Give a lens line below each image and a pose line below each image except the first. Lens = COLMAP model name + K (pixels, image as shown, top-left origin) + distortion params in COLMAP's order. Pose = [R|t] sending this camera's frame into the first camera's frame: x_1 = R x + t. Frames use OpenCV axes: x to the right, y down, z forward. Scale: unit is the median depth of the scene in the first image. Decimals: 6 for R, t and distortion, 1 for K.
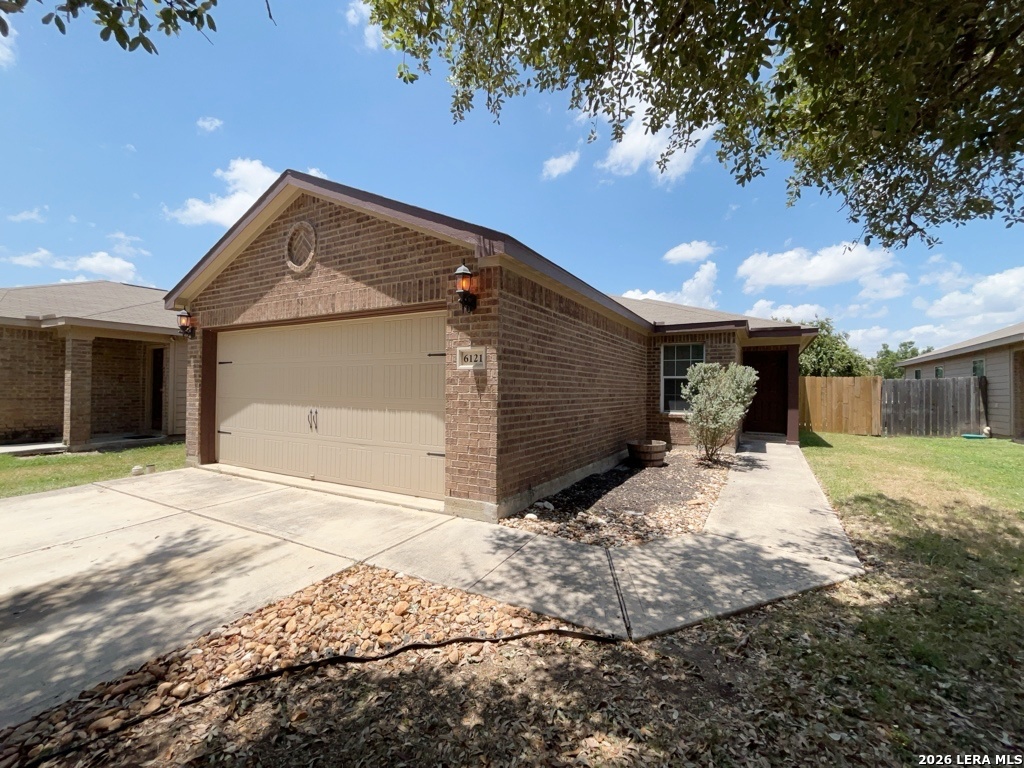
lens RADIAL K [[413.0, 0, 513.9], [0, 413.0, 385.9], [0, 0, 1]] dist [0.000725, -0.000746]
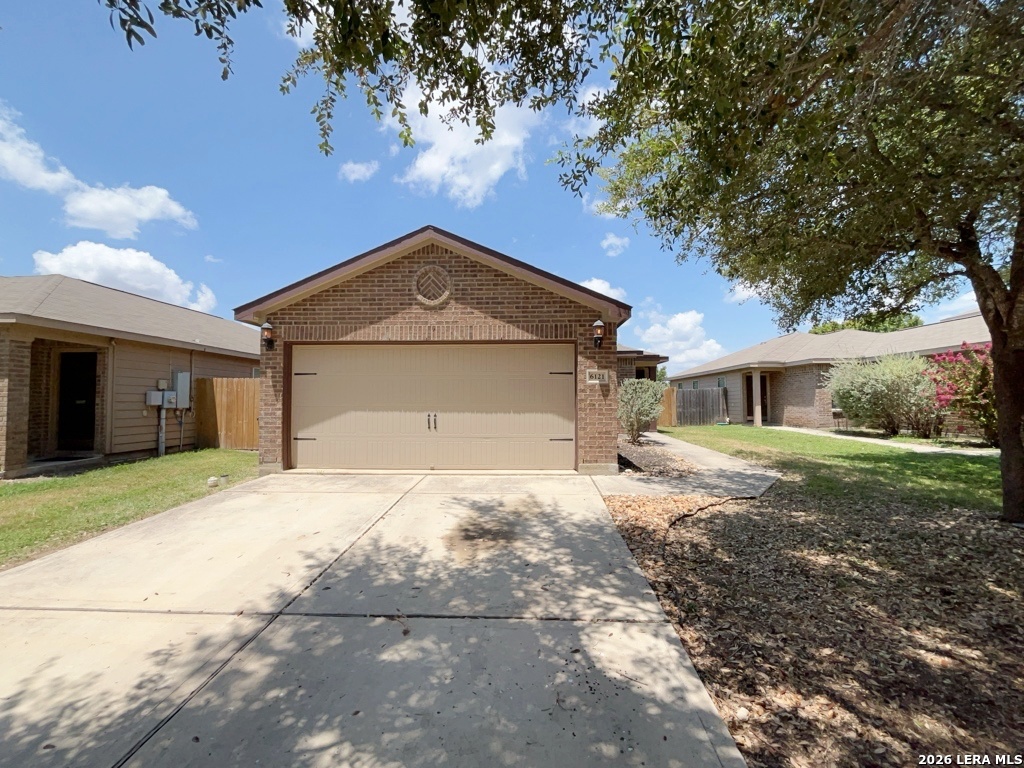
lens RADIAL K [[413.0, 0, 488.4], [0, 413.0, 389.7], [0, 0, 1]] dist [0.000725, -0.000746]
pose [[0.904200, 0.000228, 0.427109, -0.948837], [0.006859, 0.999863, -0.015054, 0.005191], [-0.427054, 0.016541, 0.904075, -0.229374]]
